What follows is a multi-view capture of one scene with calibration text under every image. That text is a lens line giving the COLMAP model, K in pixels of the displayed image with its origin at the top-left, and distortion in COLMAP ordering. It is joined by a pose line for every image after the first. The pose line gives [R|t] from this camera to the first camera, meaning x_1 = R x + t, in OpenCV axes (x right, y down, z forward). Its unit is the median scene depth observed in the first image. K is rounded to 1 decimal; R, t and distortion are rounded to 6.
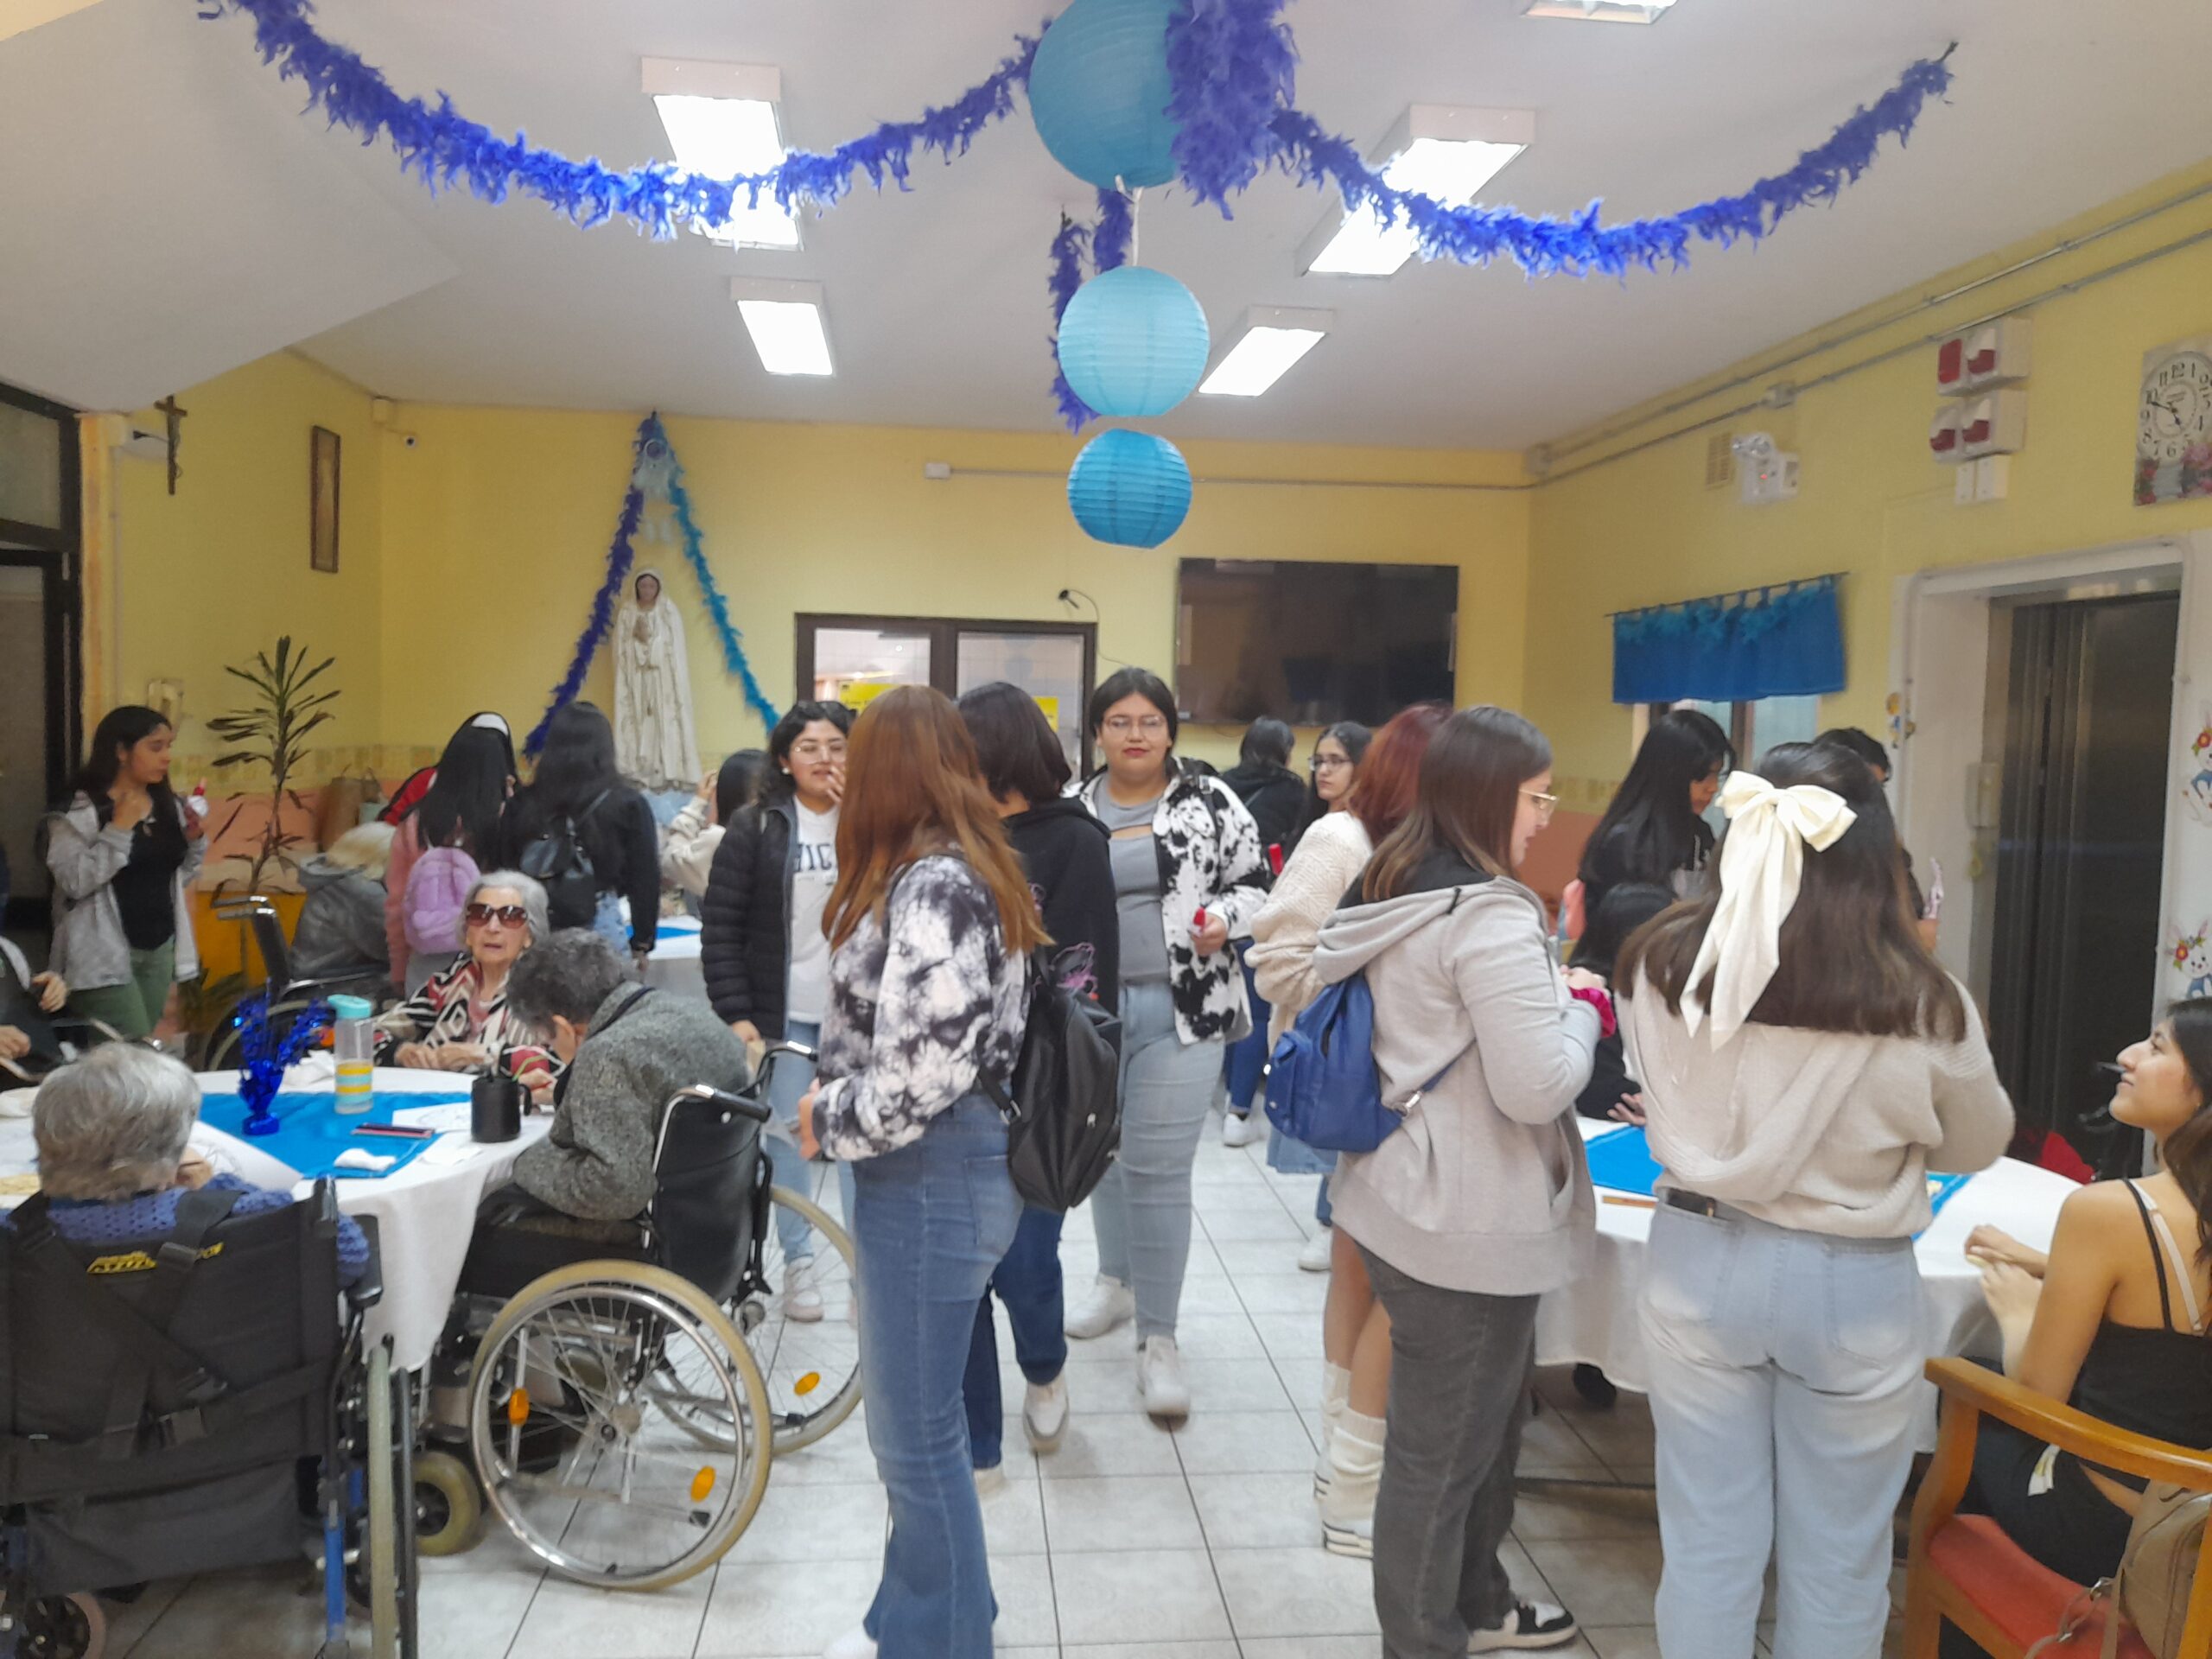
lens RADIAL K [[1632.9, 0, 1103.0], [0, 1632.9, 828.8], [0, 0, 1]] dist [0.007961, -0.006906]
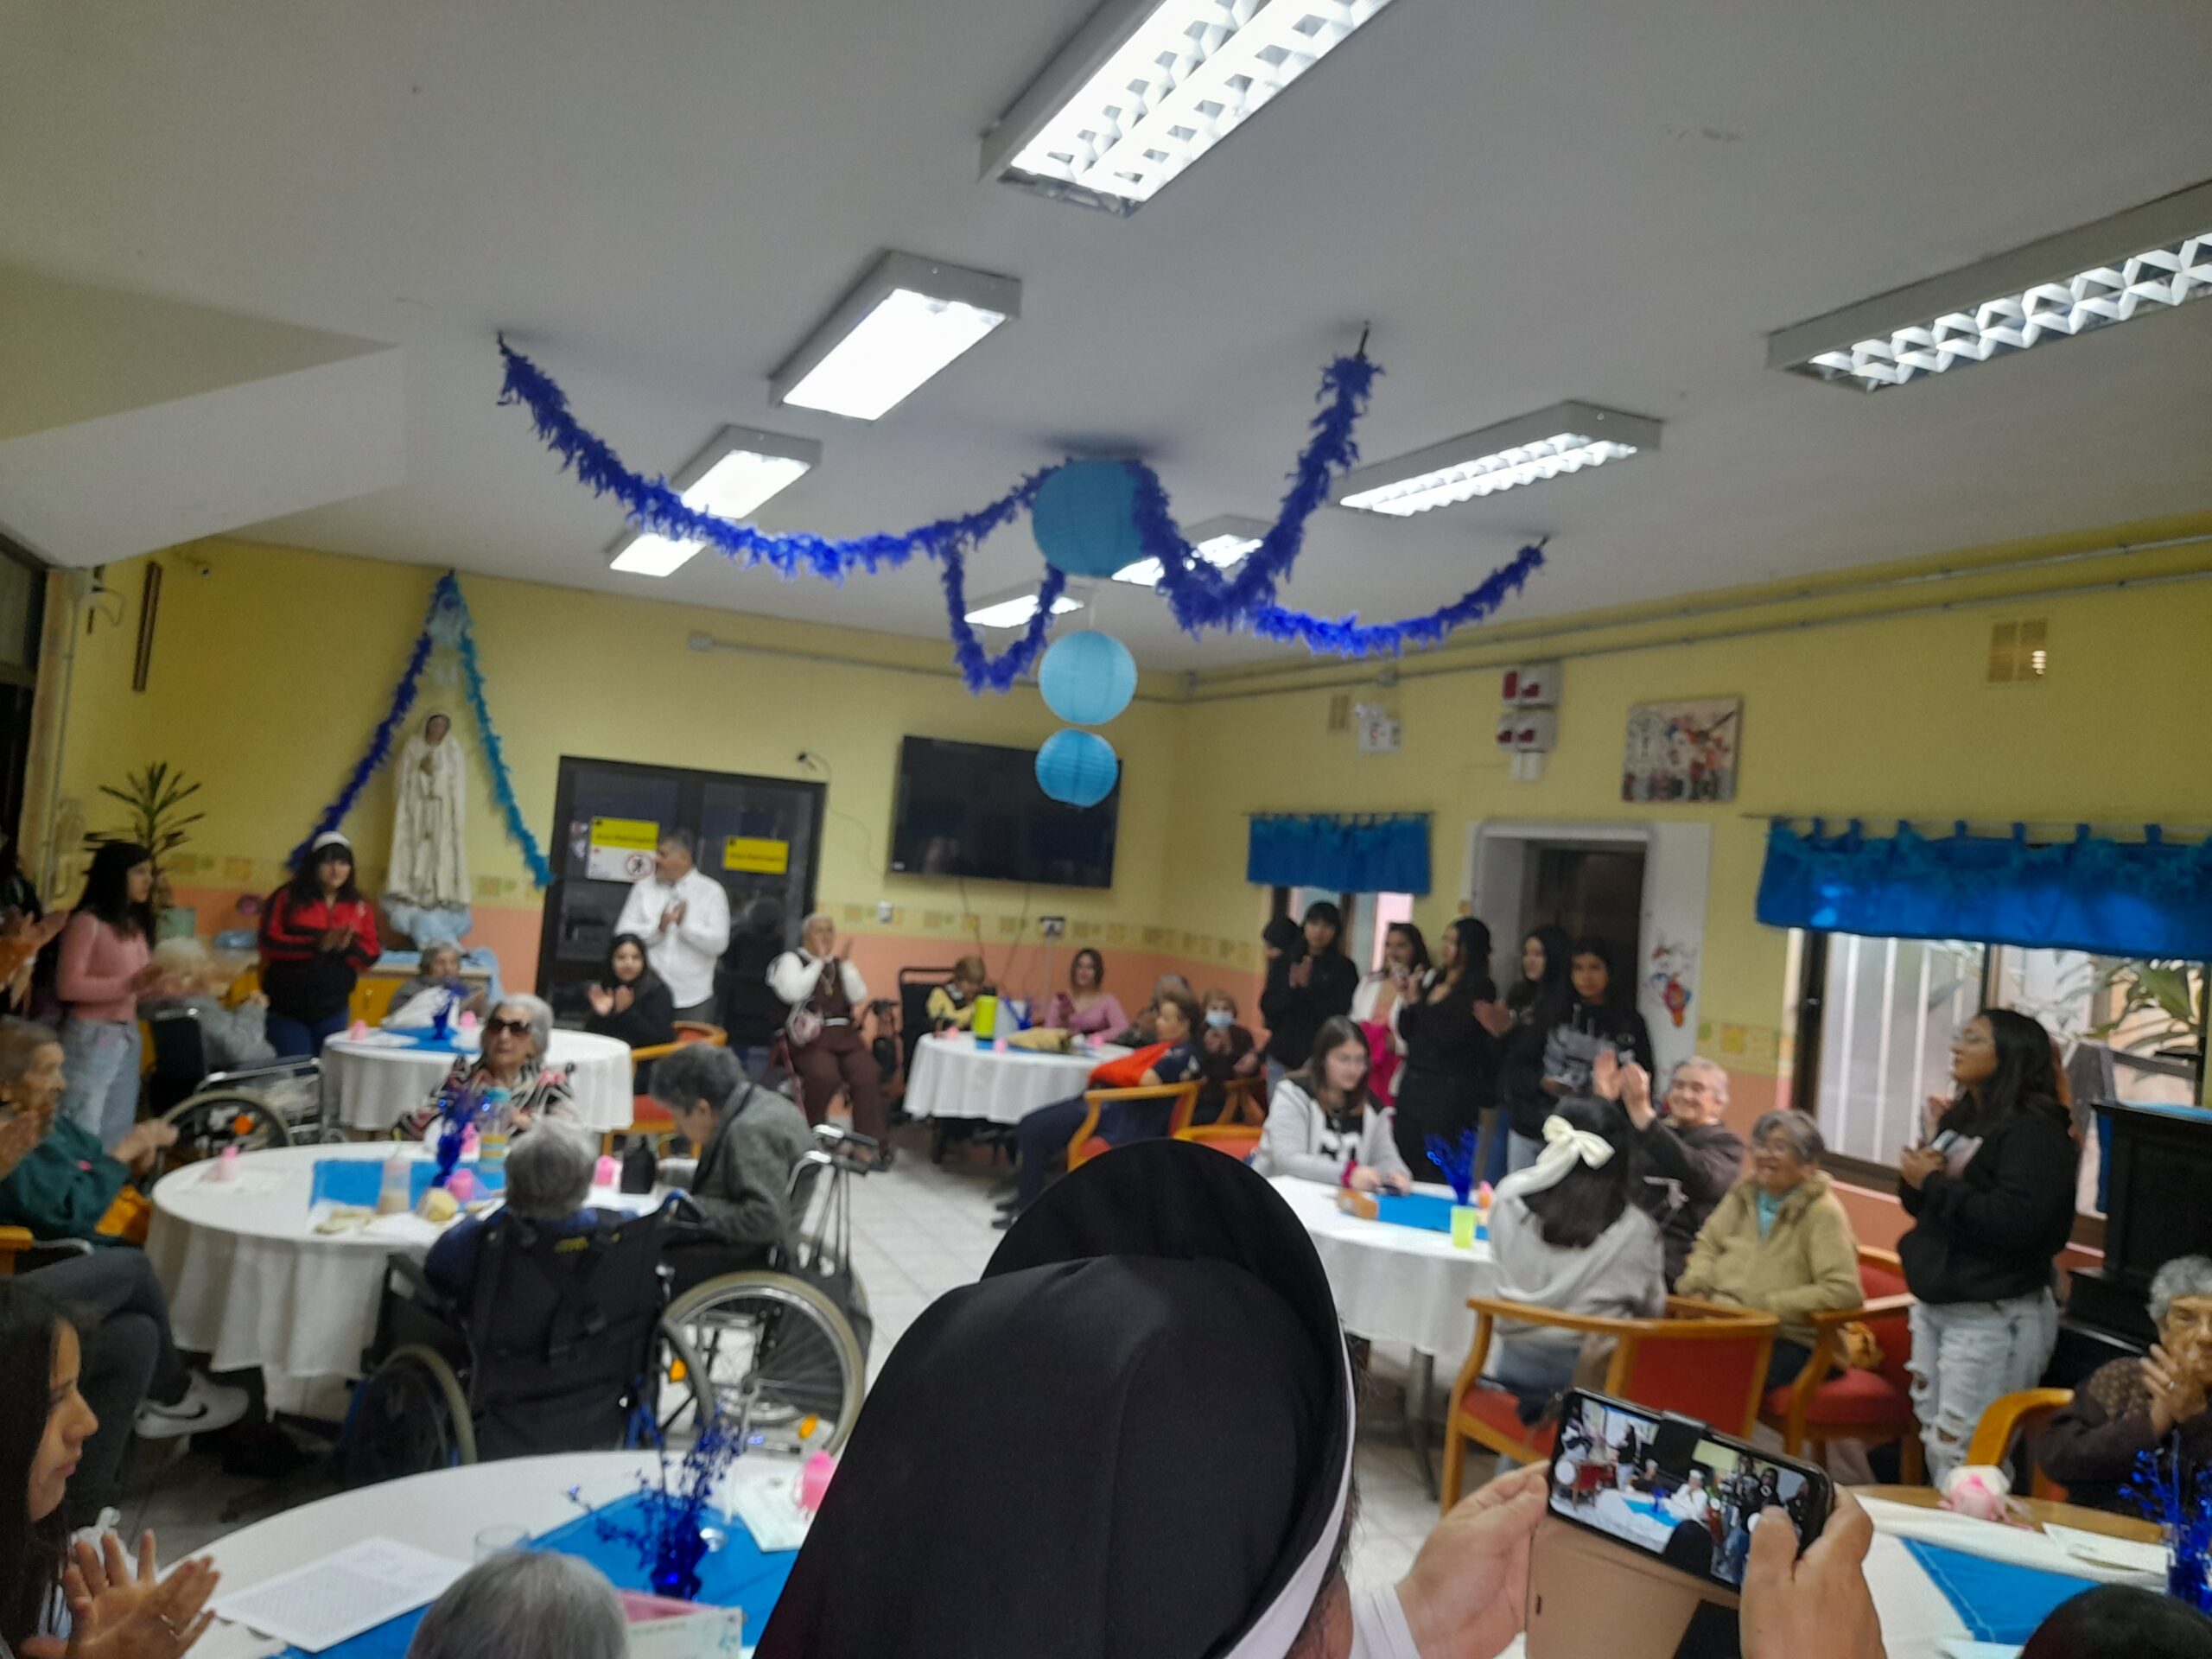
lens RADIAL K [[1632.9, 0, 1105.9], [0, 1632.9, 817.1], [0, 0, 1]] dist [0.007961, -0.006906]
pose [[0.954627, 0.069208, 0.289652, -0.218114], [-0.046730, 0.995385, -0.083820, -0.018408], [-0.294116, 0.066482, 0.953455, -0.259223]]
